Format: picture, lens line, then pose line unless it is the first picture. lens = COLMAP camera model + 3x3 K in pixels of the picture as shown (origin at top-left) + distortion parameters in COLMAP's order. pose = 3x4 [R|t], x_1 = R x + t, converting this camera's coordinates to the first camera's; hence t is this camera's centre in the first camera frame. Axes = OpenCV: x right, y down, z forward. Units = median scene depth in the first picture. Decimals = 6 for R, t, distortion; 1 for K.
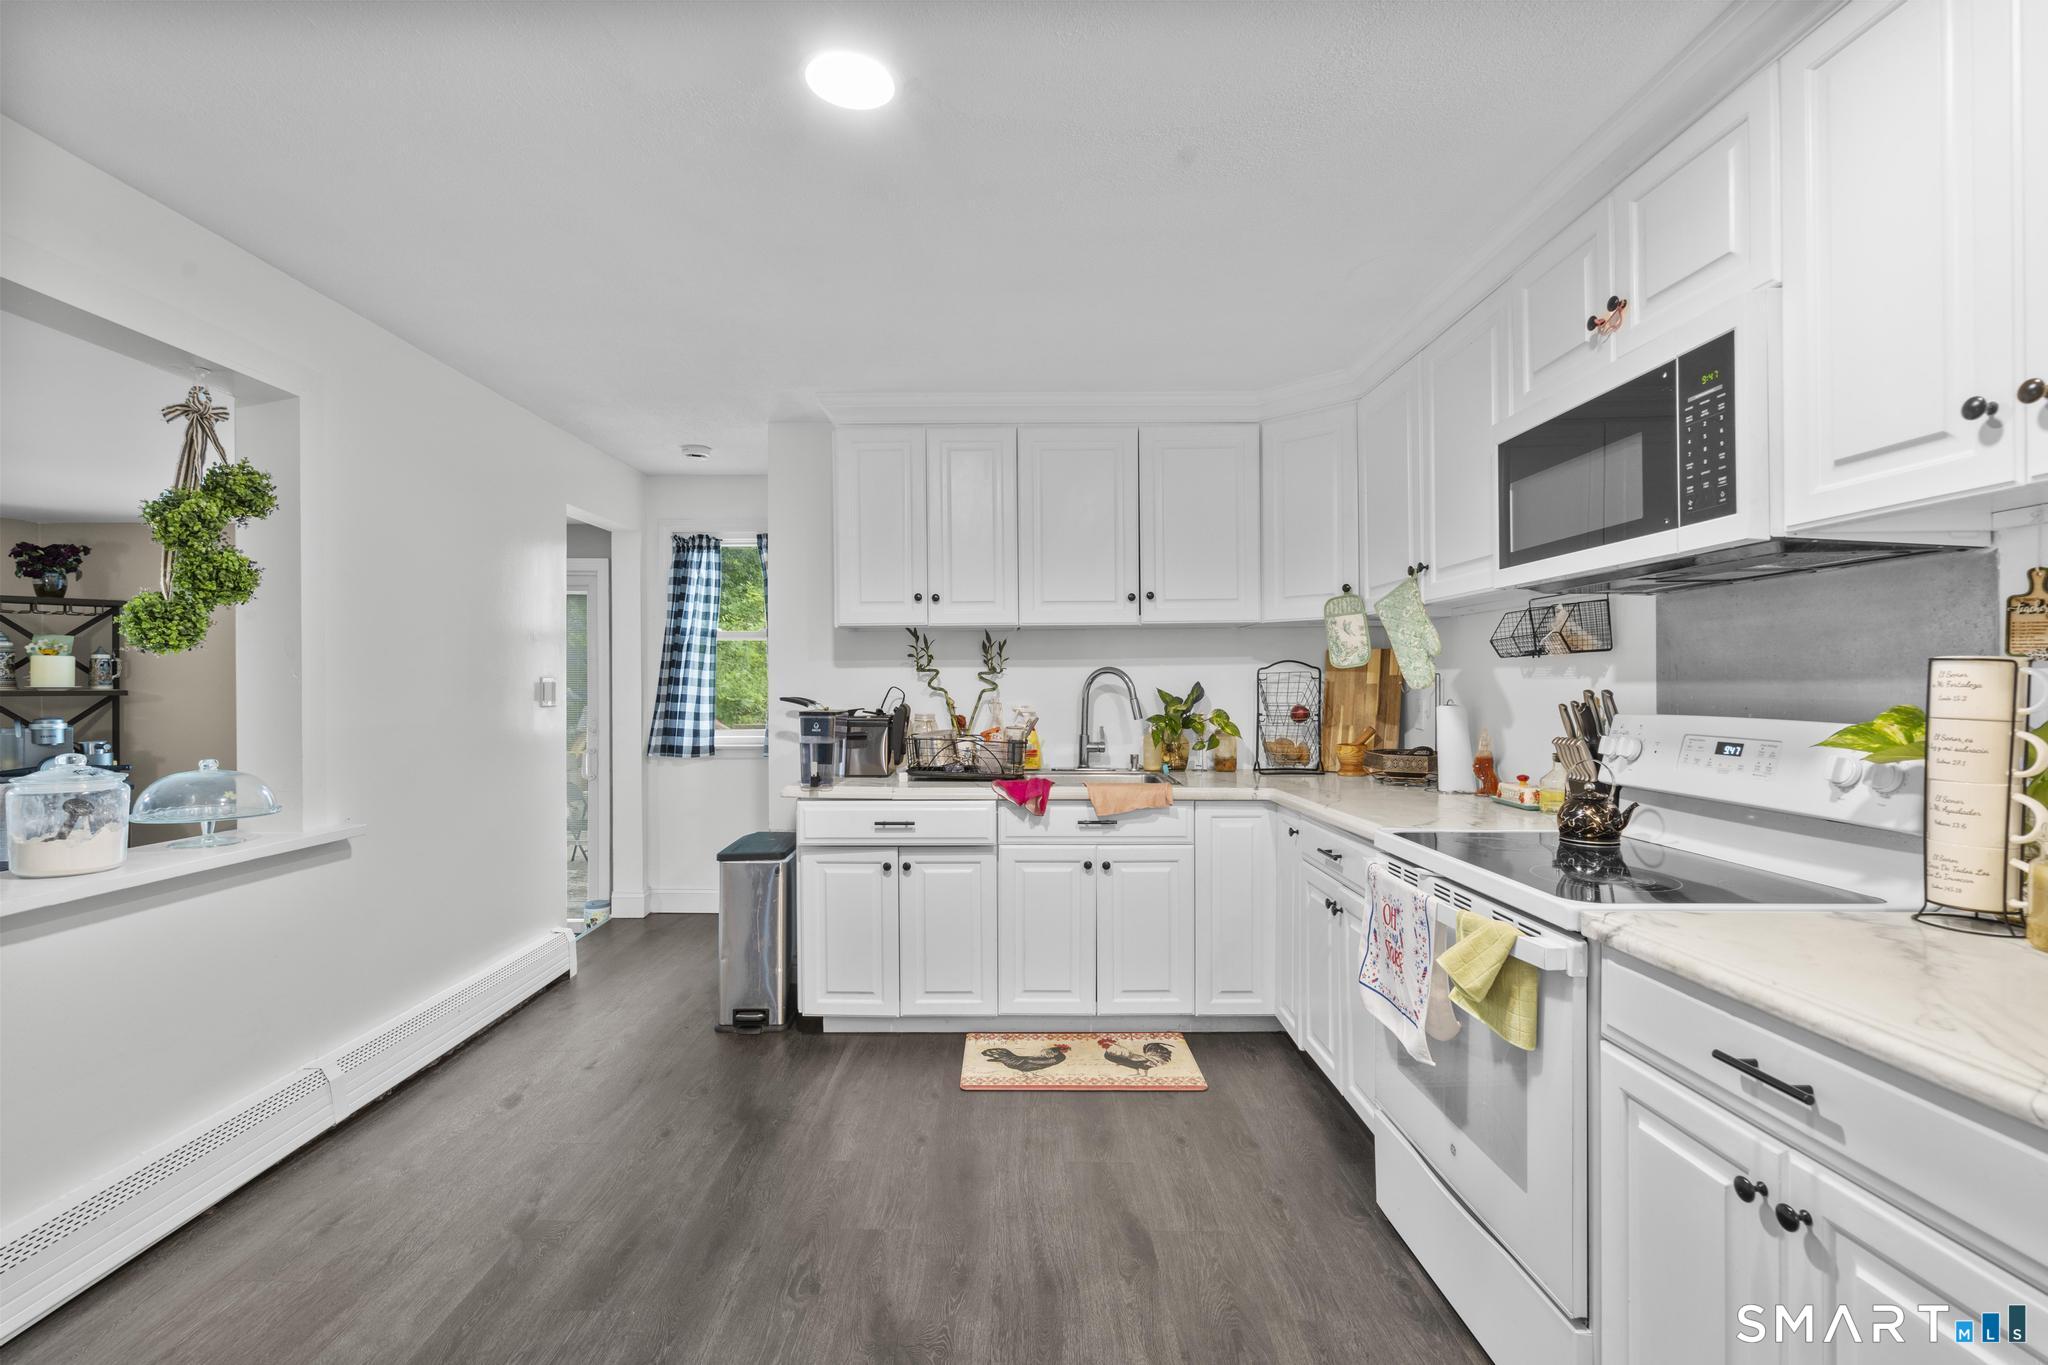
lens RADIAL K [[916.2, 0, 1013.5], [0, 916.2, 685.3], [0, 0, 1]] dist [-0.008466, 0.003225]
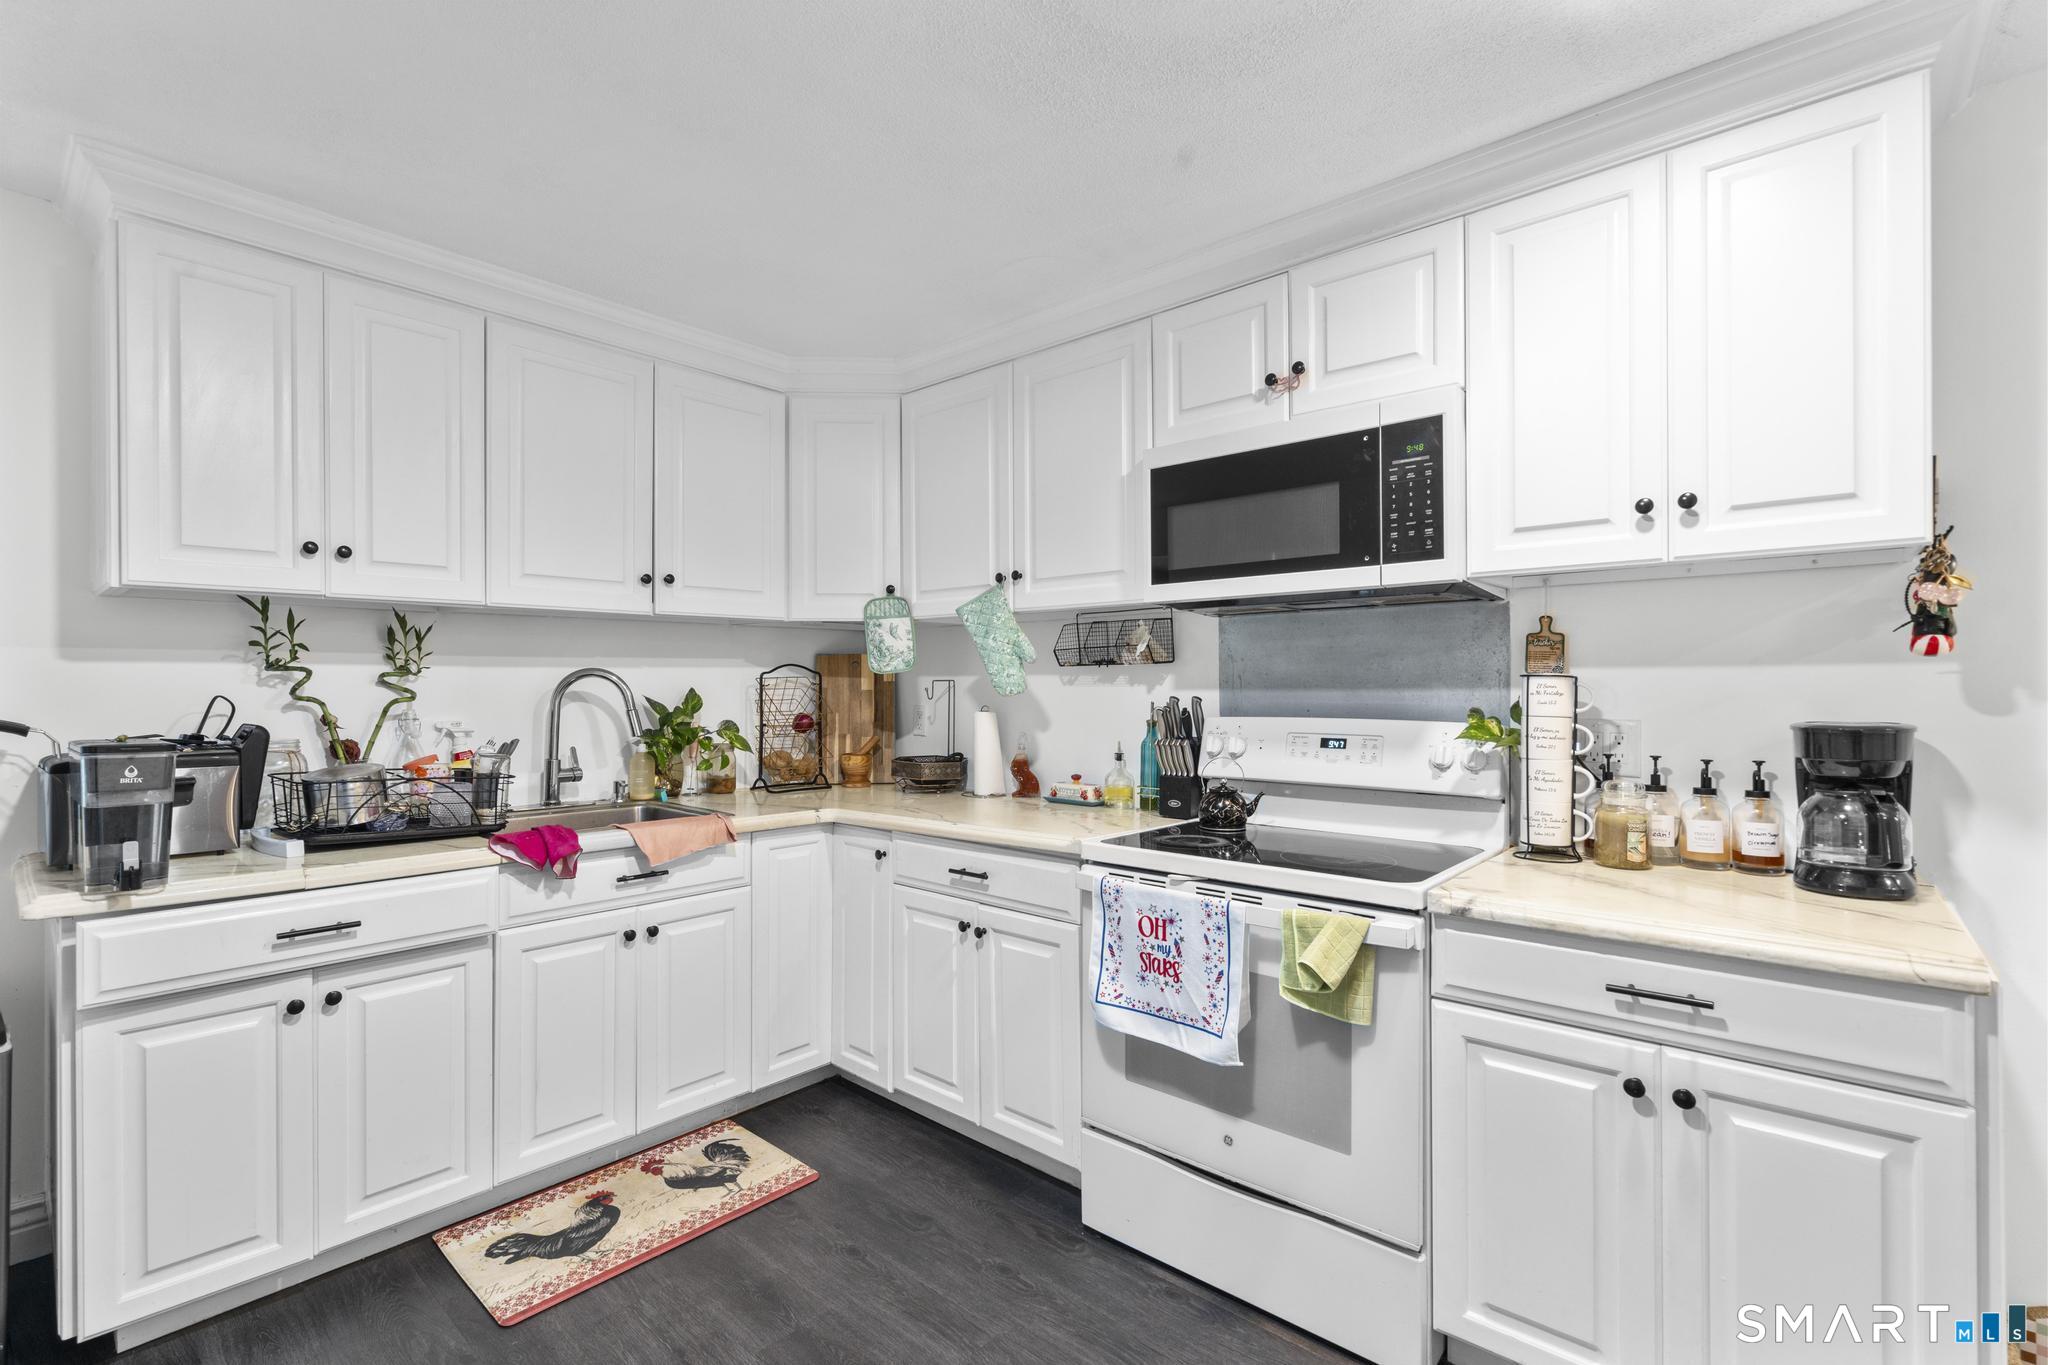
lens RADIAL K [[916.2, 0, 1004.4], [0, 916.2, 683.8], [0, 0, 1]] dist [-0.008466, 0.003225]
pose [[0.672086, 0.004162, 0.740461, -0.263022], [0.000016, 0.999984, -0.005636, -0.003140], [-0.740473, 0.003800, 0.672076, 0.278285]]
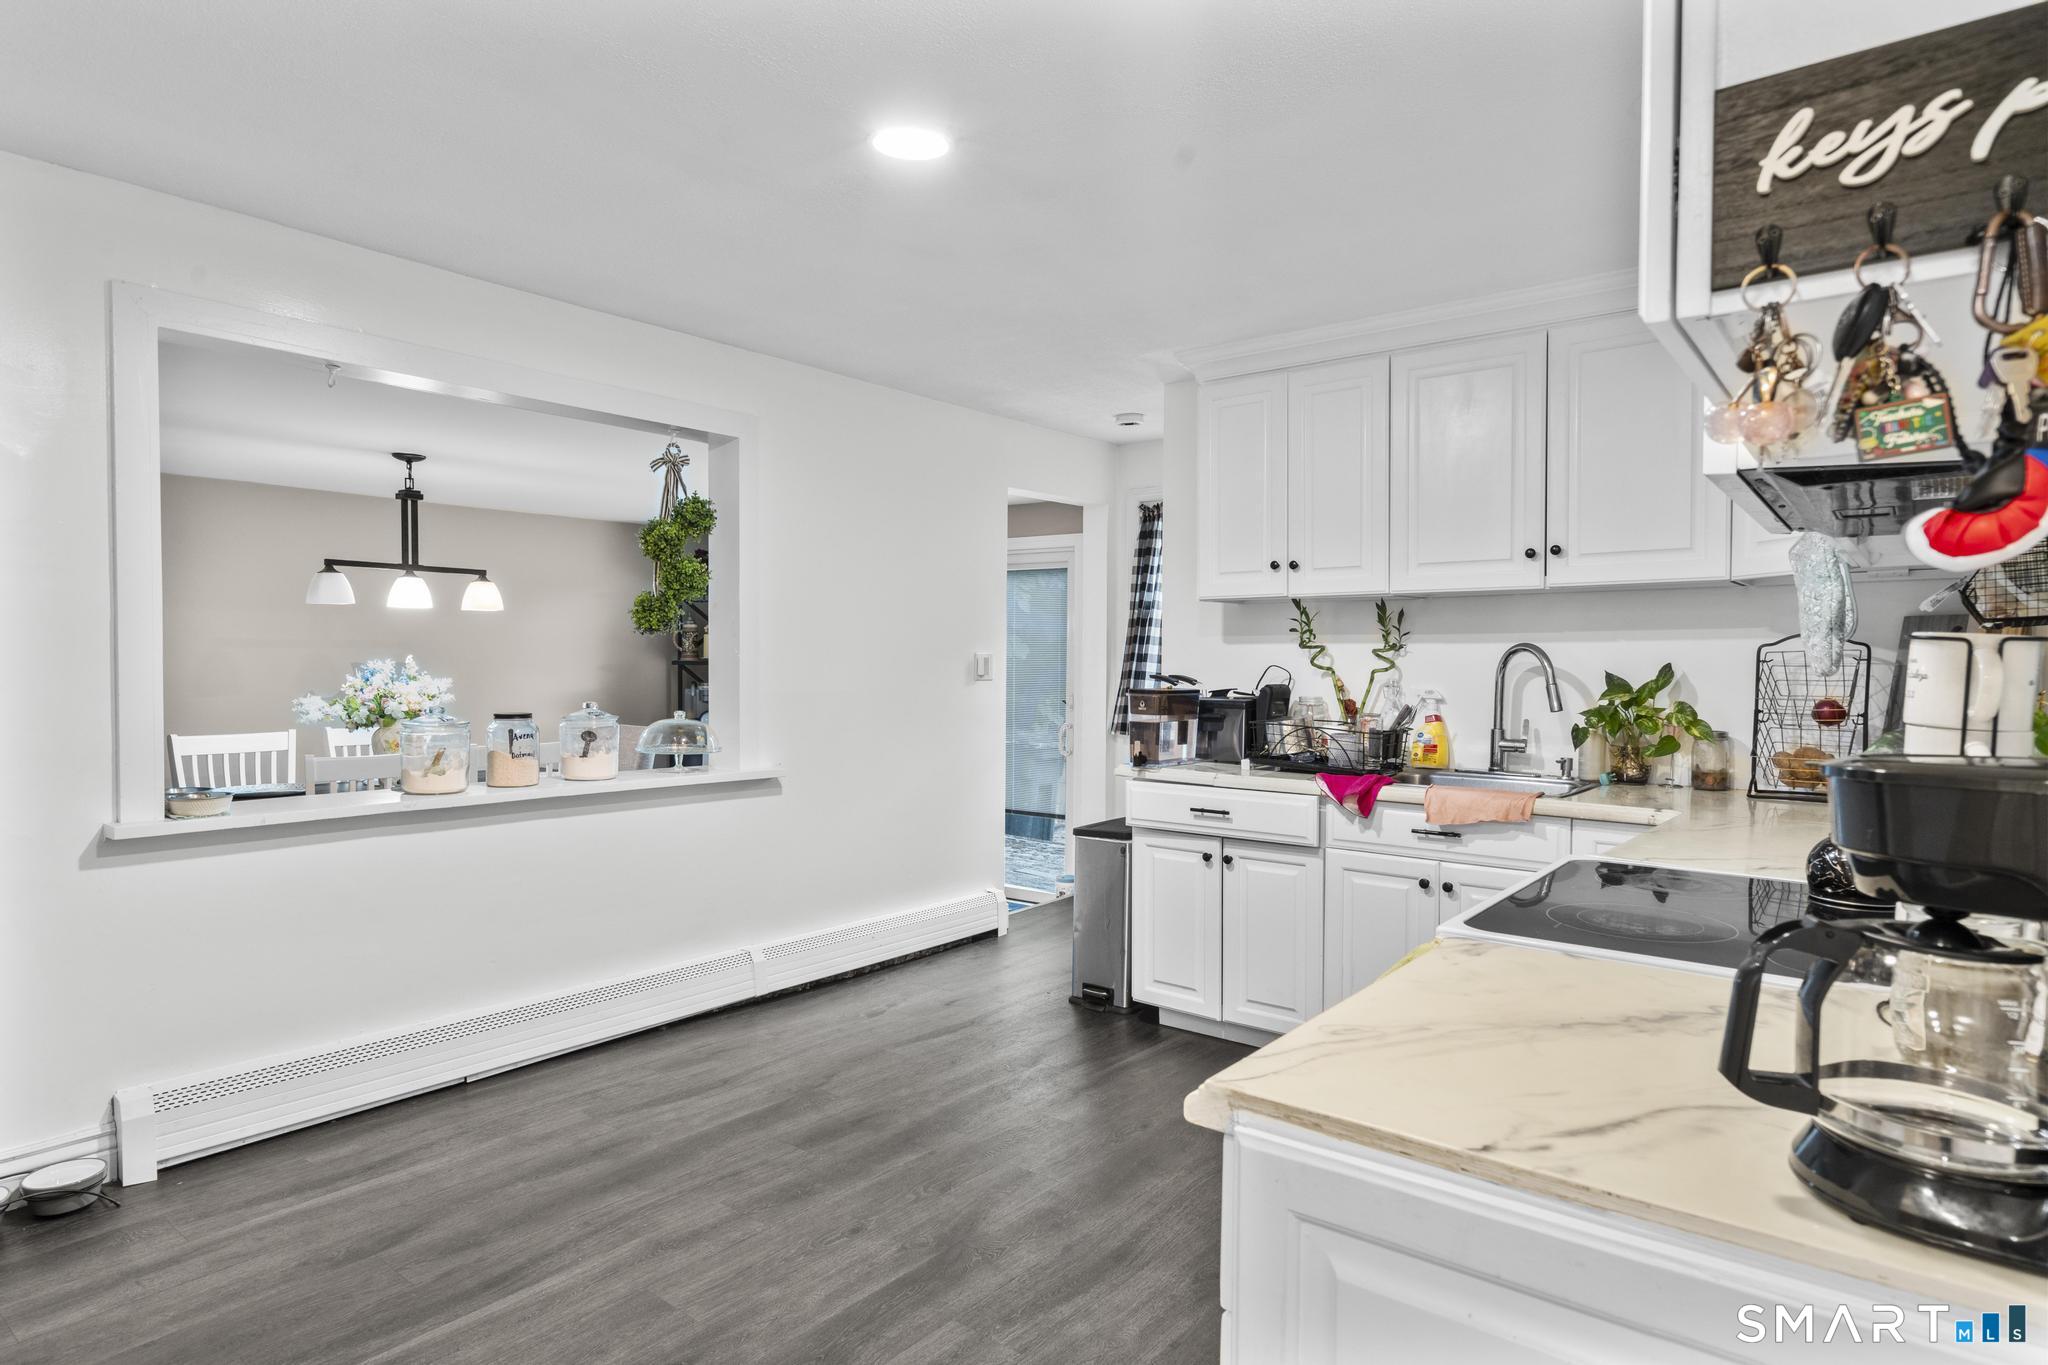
lens RADIAL K [[1153.4, 0, 1015.6], [0, 1153.4, 679.5], [0, 0, 1]] dist [0.012171, 0.000967]
pose [[0.781873, 0.019321, -0.623138, 0.437143], [-0.010691, 0.999788, 0.017585, -0.001880], [0.623346, -0.007087, 0.781914, -0.041022]]
